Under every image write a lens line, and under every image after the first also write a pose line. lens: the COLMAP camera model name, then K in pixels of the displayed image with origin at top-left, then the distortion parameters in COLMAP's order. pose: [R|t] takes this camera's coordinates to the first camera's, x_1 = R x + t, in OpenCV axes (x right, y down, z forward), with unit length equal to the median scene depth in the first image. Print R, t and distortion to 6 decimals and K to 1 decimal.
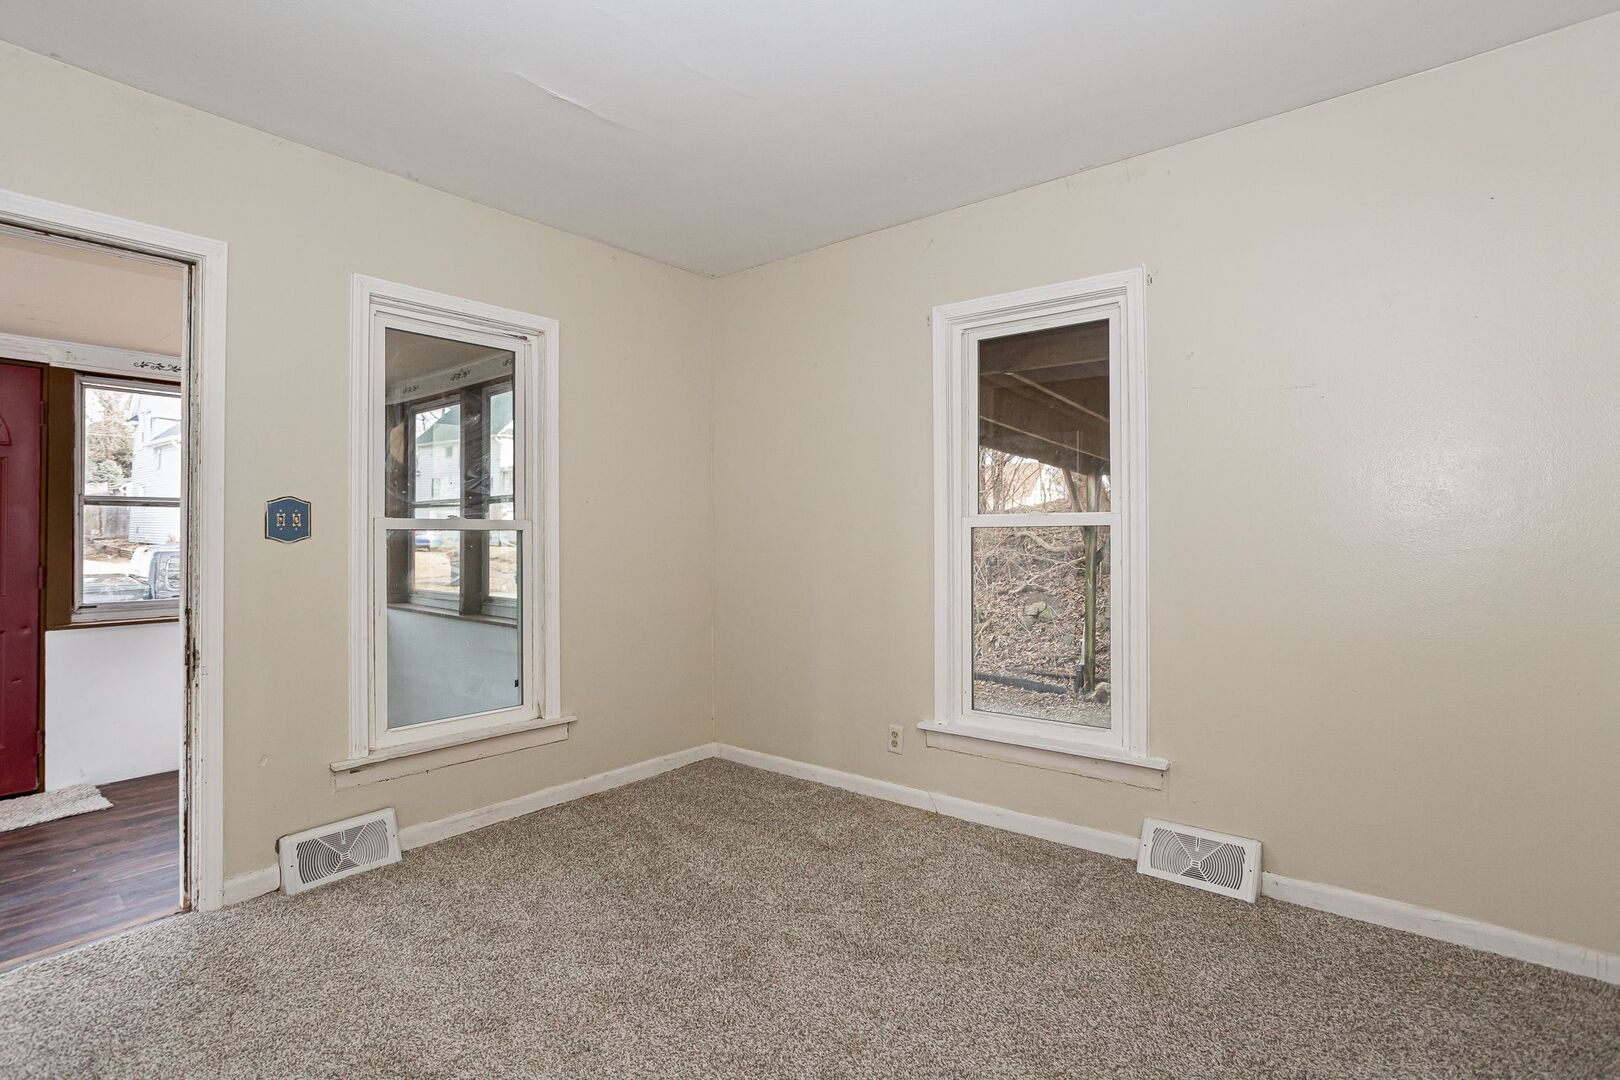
lens RADIAL K [[781.8, 0, 807.1], [0, 781.8, 536.1], [0, 0, 1]] dist [-0.039132, 0.016495]
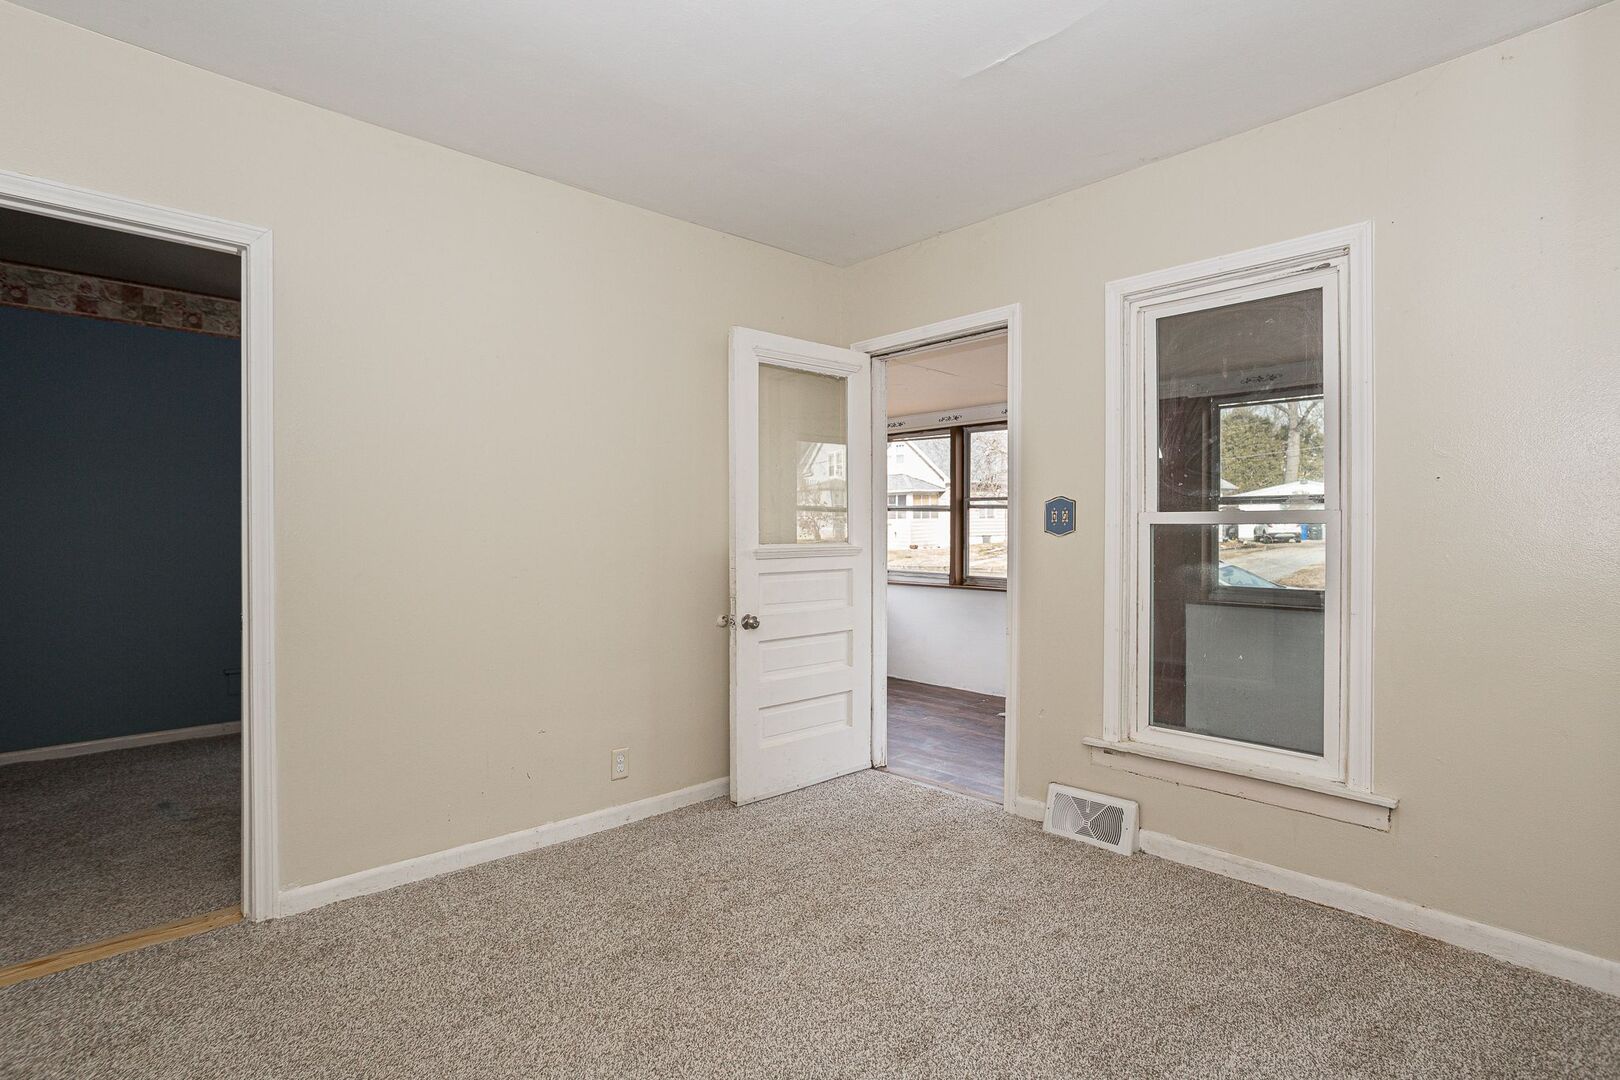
lens RADIAL K [[781.8, 0, 809.2], [0, 781.8, 531.4], [0, 0, 1]] dist [-0.039132, 0.016495]
pose [[-0.140145, 0.003804, -0.990124, 0.502373], [-0.002630, 0.999988, 0.004214, -0.002133], [0.990127, 0.003195, -0.140134, 0.706858]]
